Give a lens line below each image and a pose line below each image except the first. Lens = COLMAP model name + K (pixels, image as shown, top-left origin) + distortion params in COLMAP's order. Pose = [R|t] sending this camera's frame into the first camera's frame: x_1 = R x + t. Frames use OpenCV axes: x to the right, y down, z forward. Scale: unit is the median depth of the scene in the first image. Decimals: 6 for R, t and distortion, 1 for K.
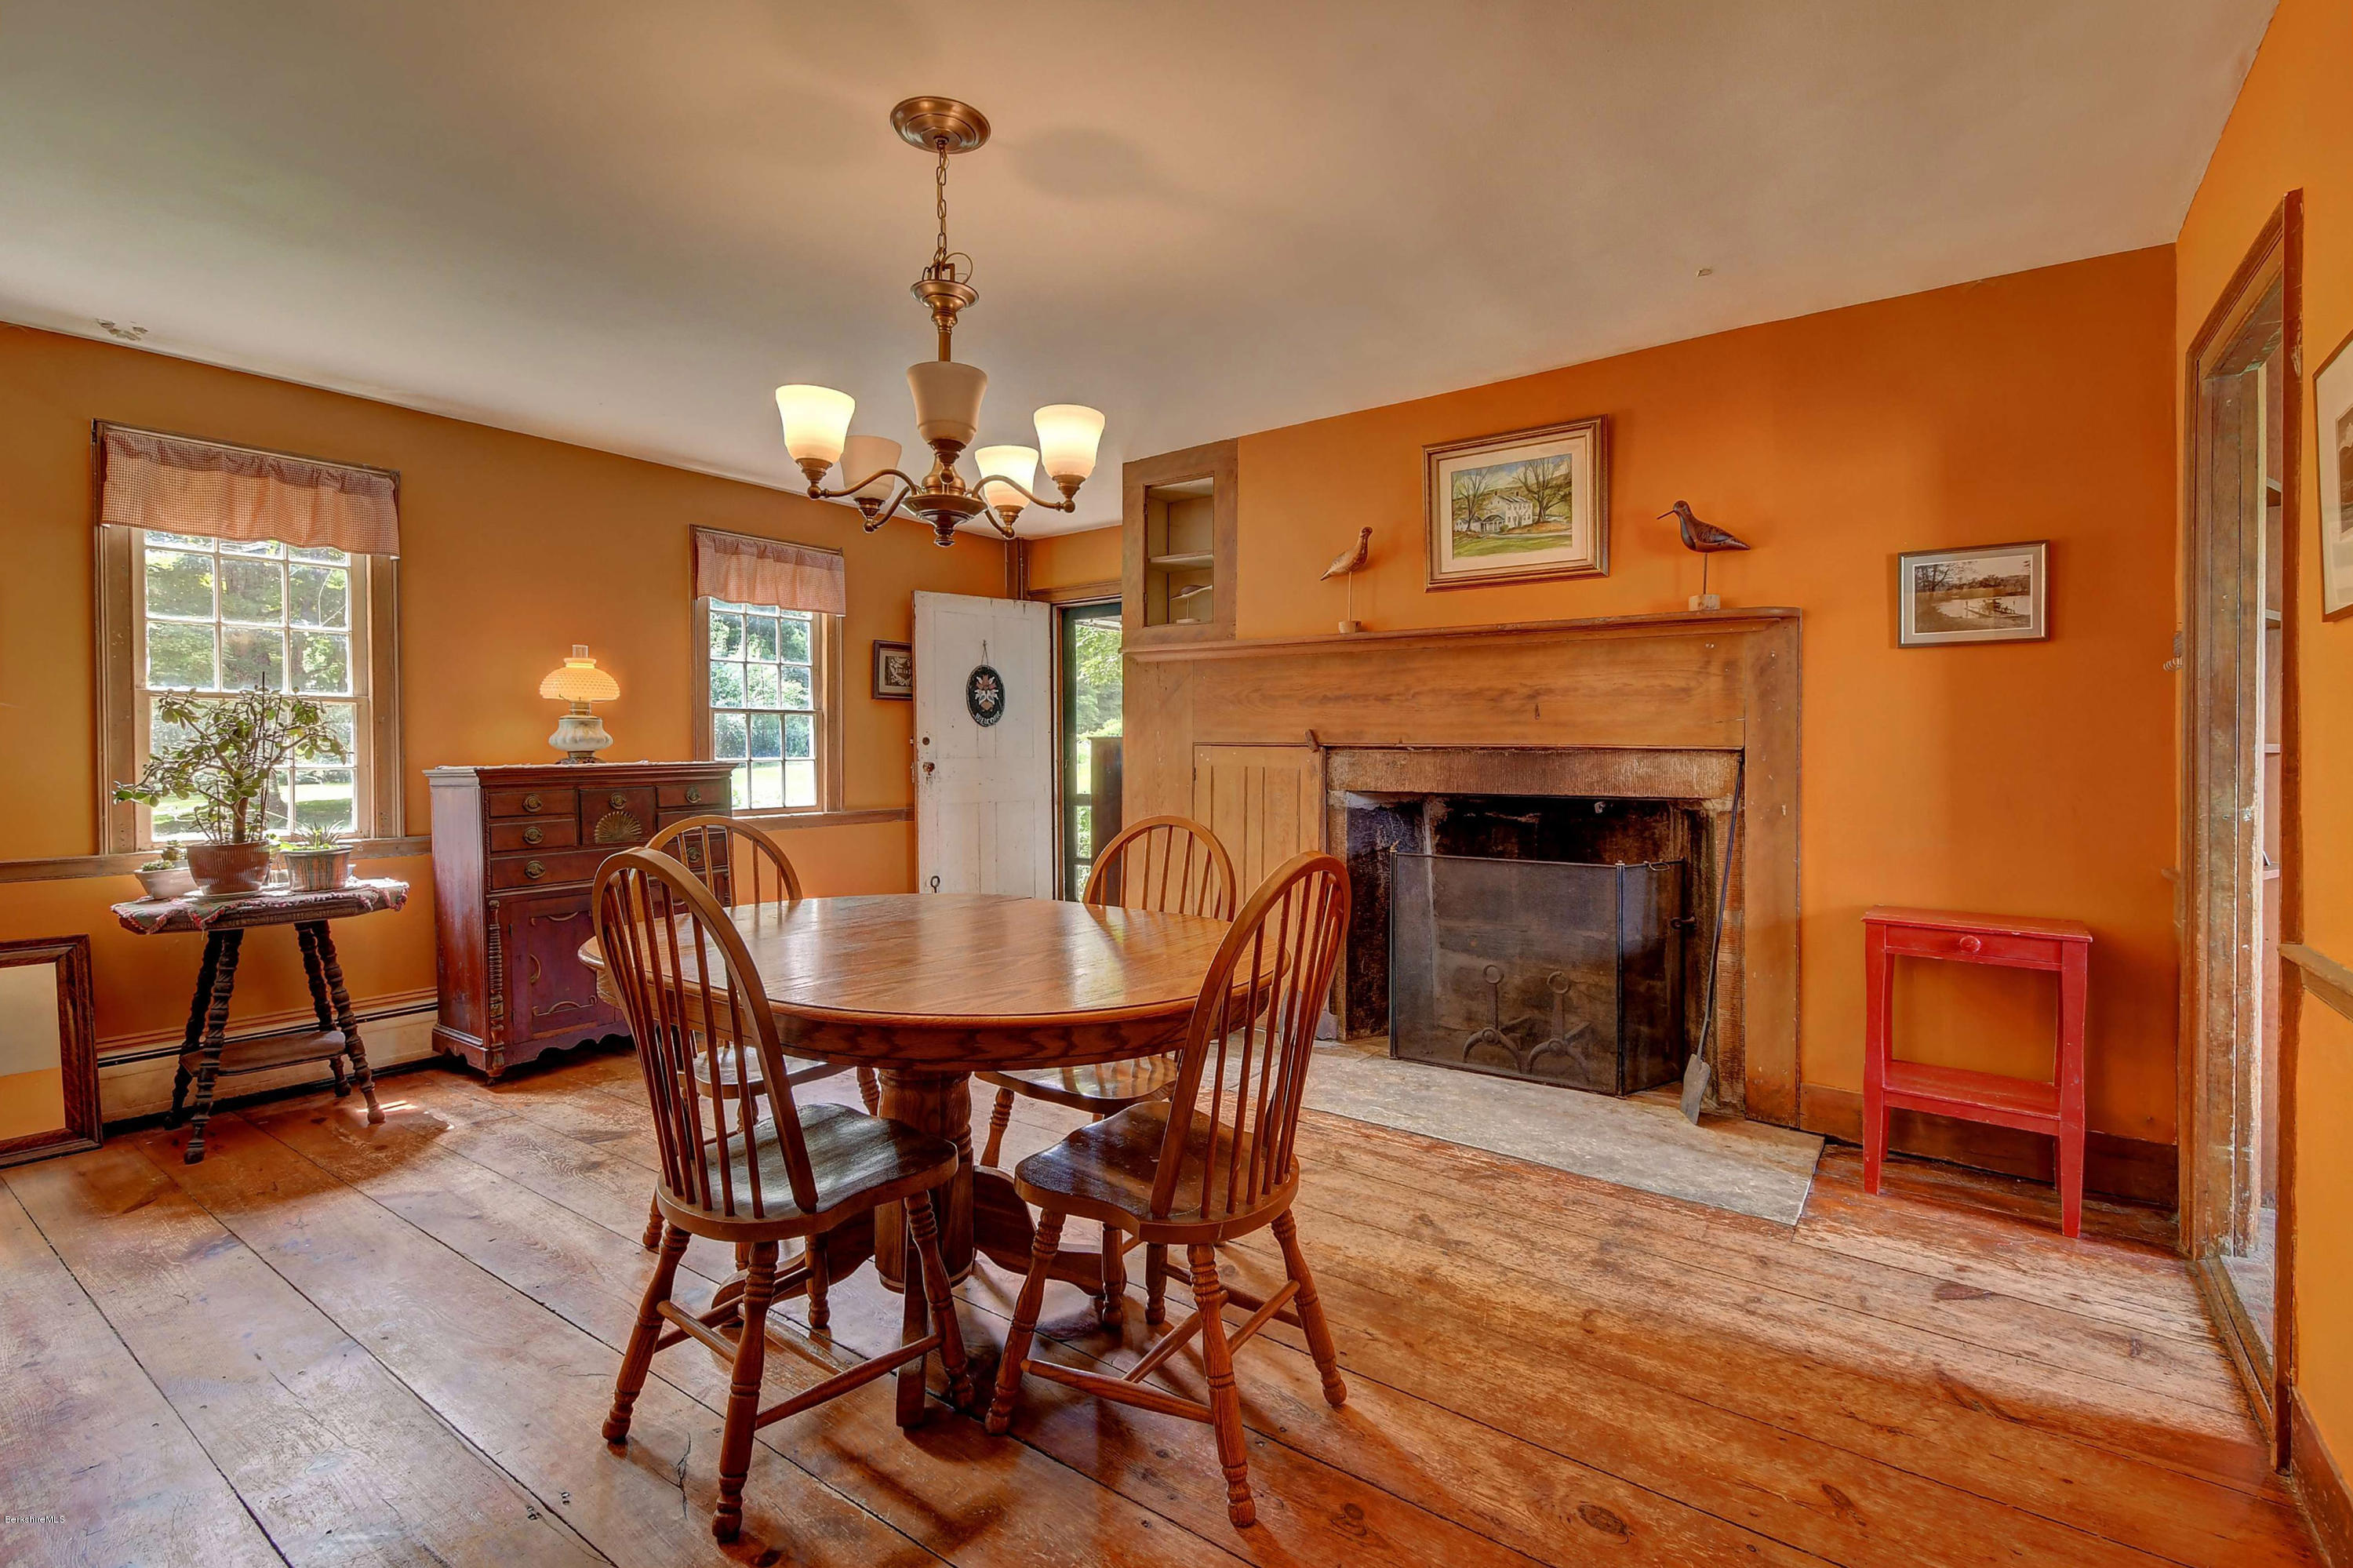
lens RADIAL K [[1049.6, 0, 1171.3], [0, 1049.6, 758.3], [0, 0, 1]] dist [0.025638, -0.017981]
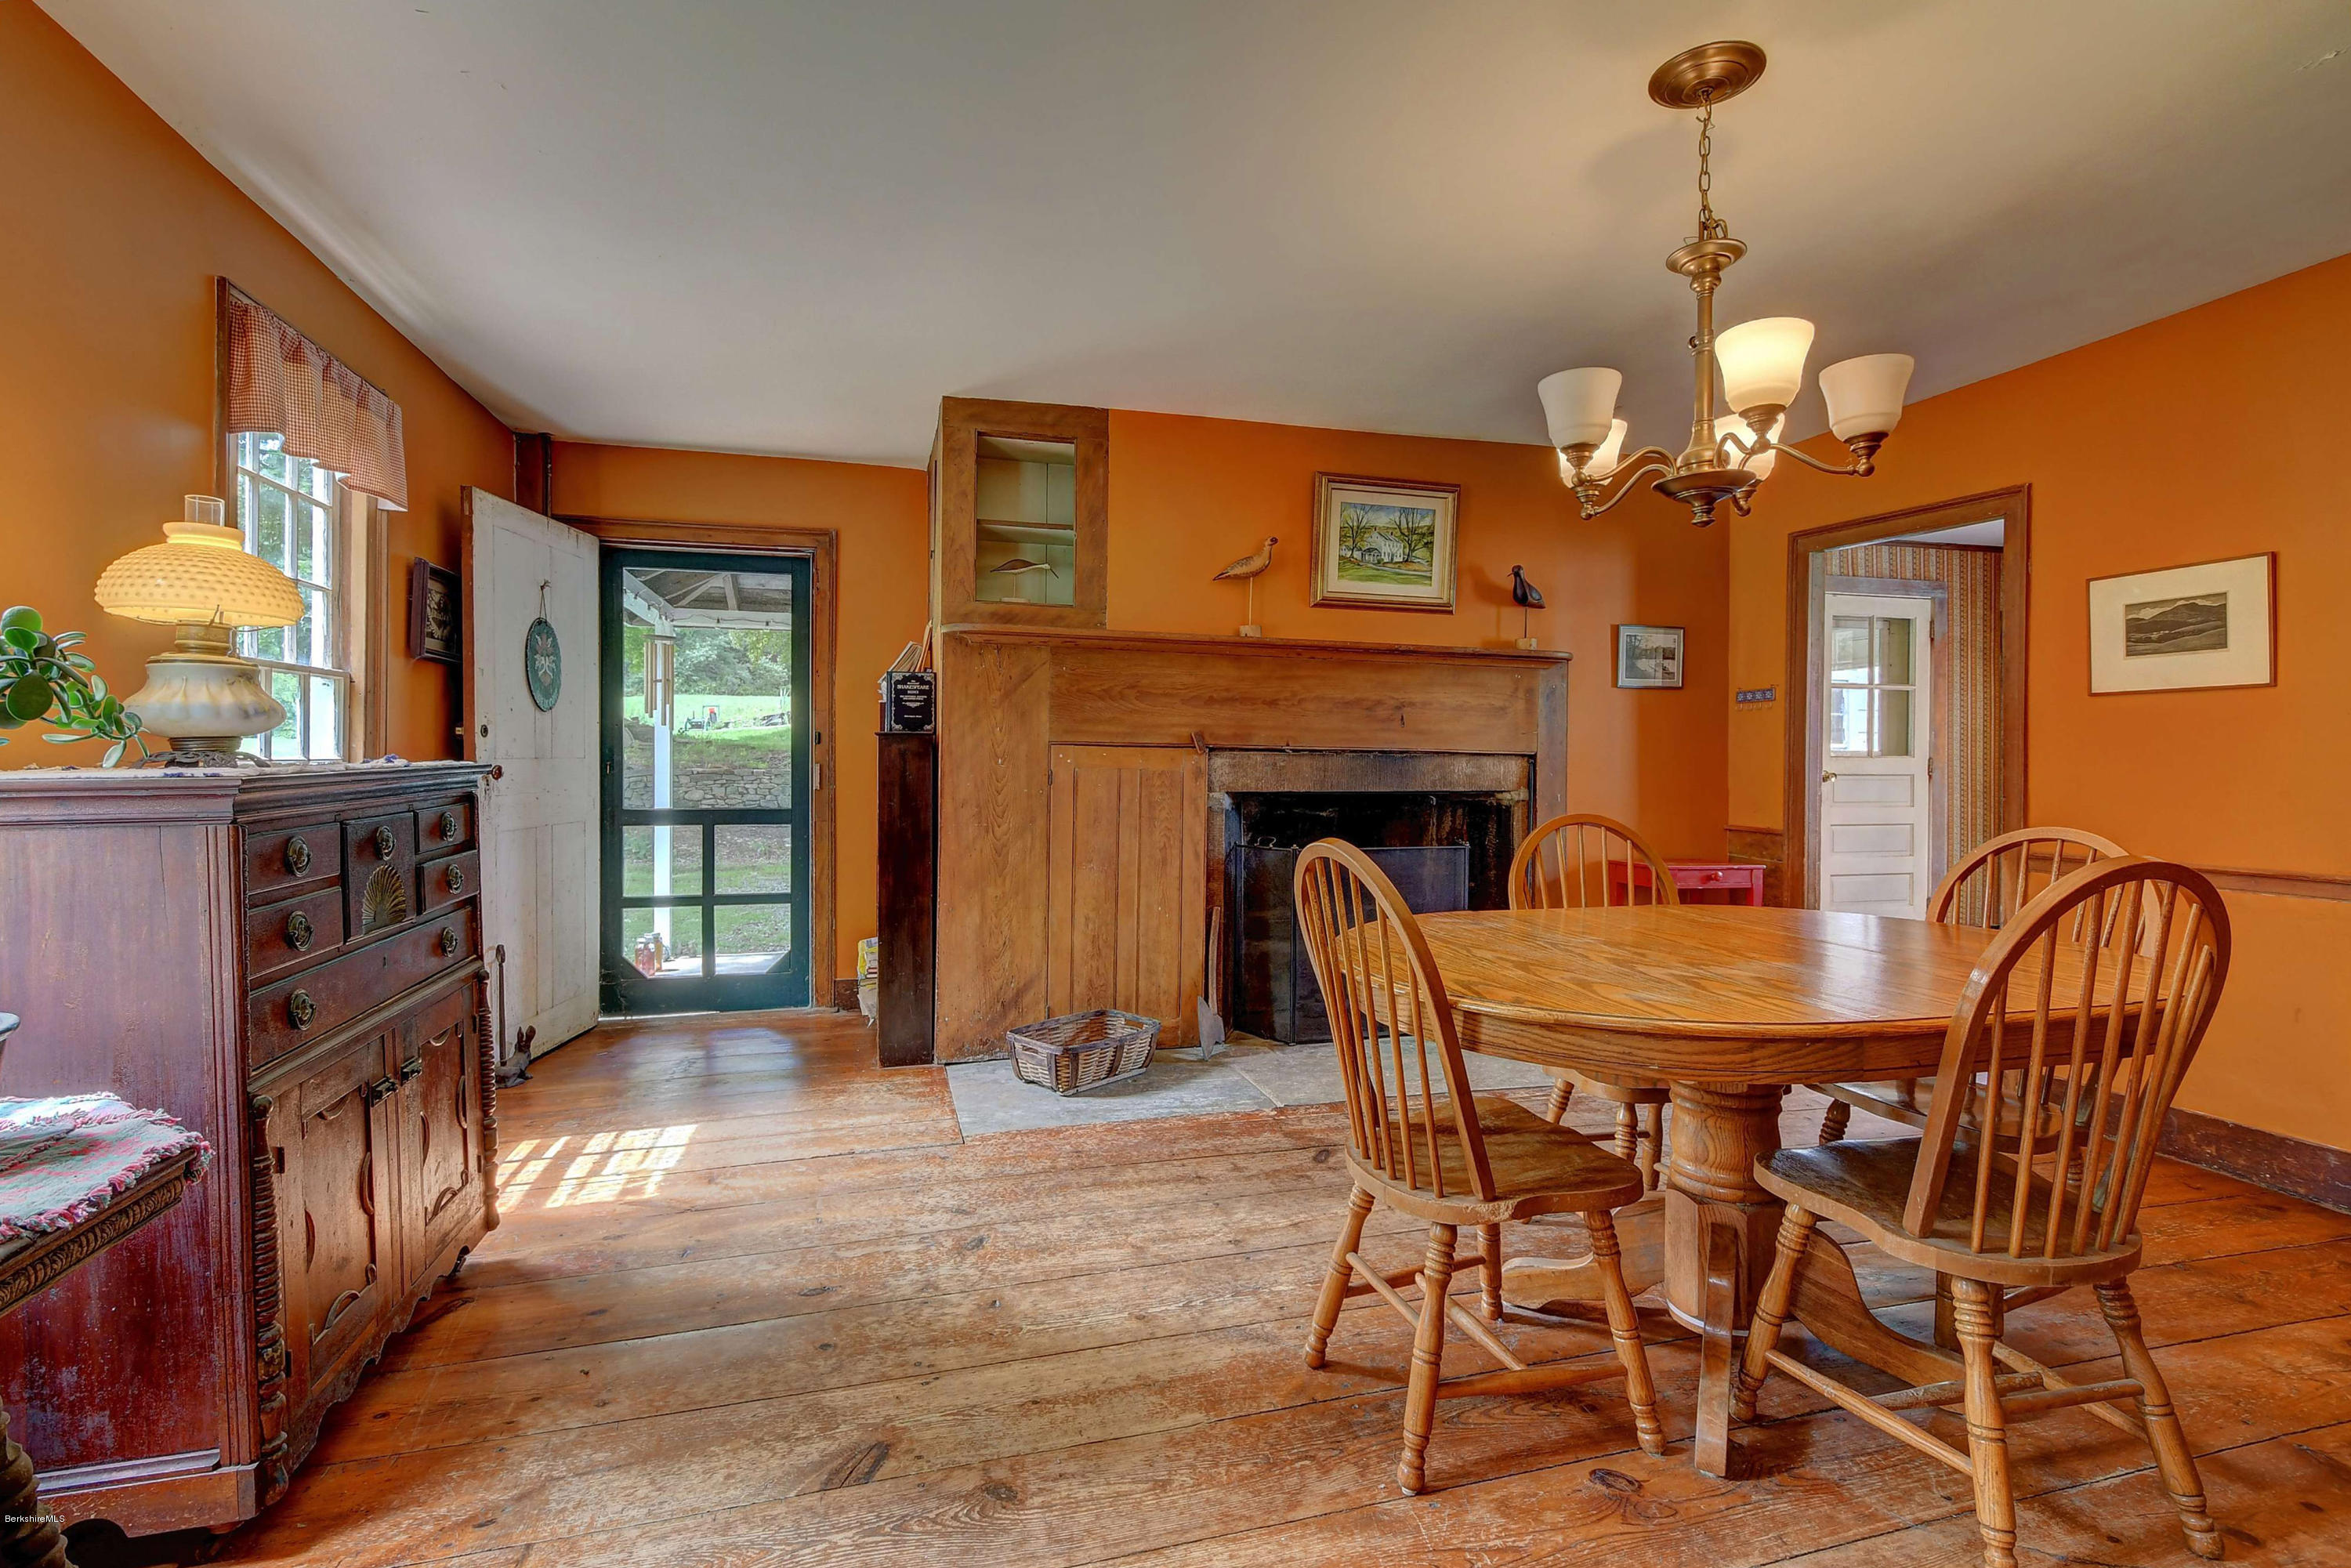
lens RADIAL K [[1048.6, 0, 1170.3], [0, 1048.6, 758.4], [0, 0, 1]] dist [0.025638, -0.017981]
pose [[0.629058, 0.002704, 0.777354, -0.709064], [-0.001790, 0.999996, -0.002029, 0.000626], [-0.777357, -0.000115, 0.629060, 0.446991]]
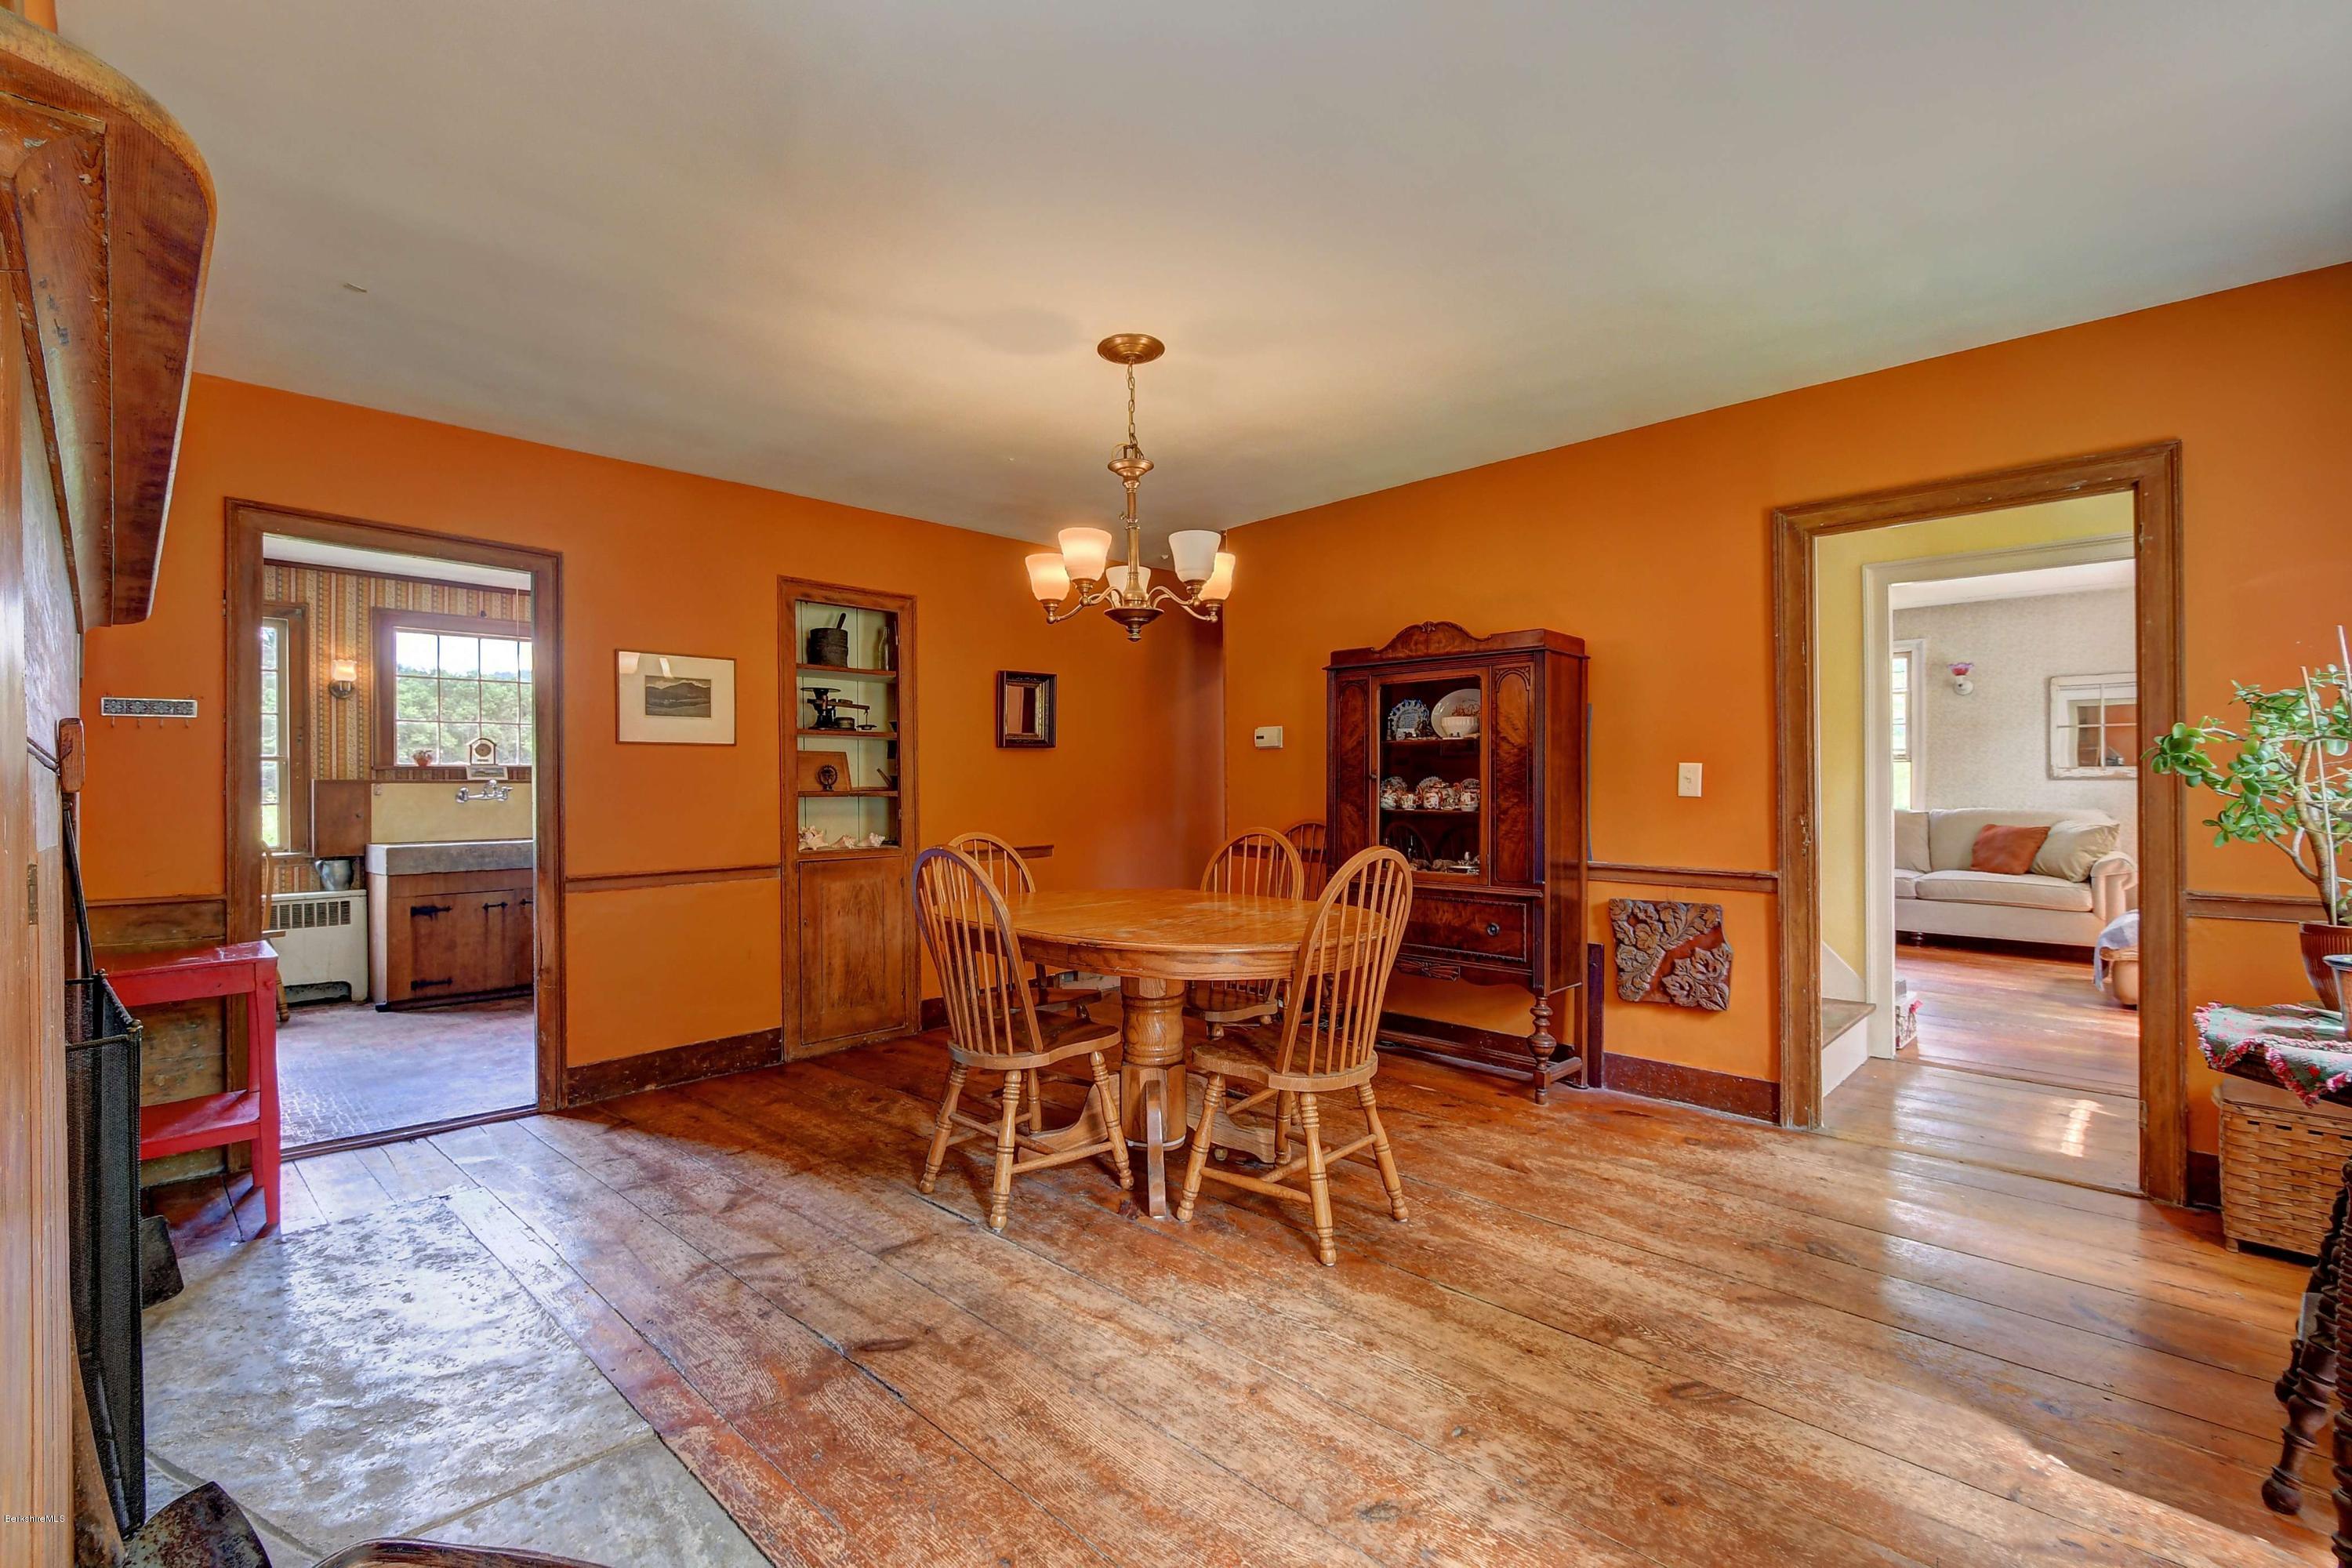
lens RADIAL K [[1061.3, 0, 1153.8], [0, 1061.3, 783.0], [0, 0, 1]] dist [0.020662, -0.011744]
pose [[-0.987247, 0.008513, 0.158968, -0.265900], [0.008237, 0.999963, -0.002400, -0.006261], [-0.158983, -0.001060, -0.987281, 1.392141]]
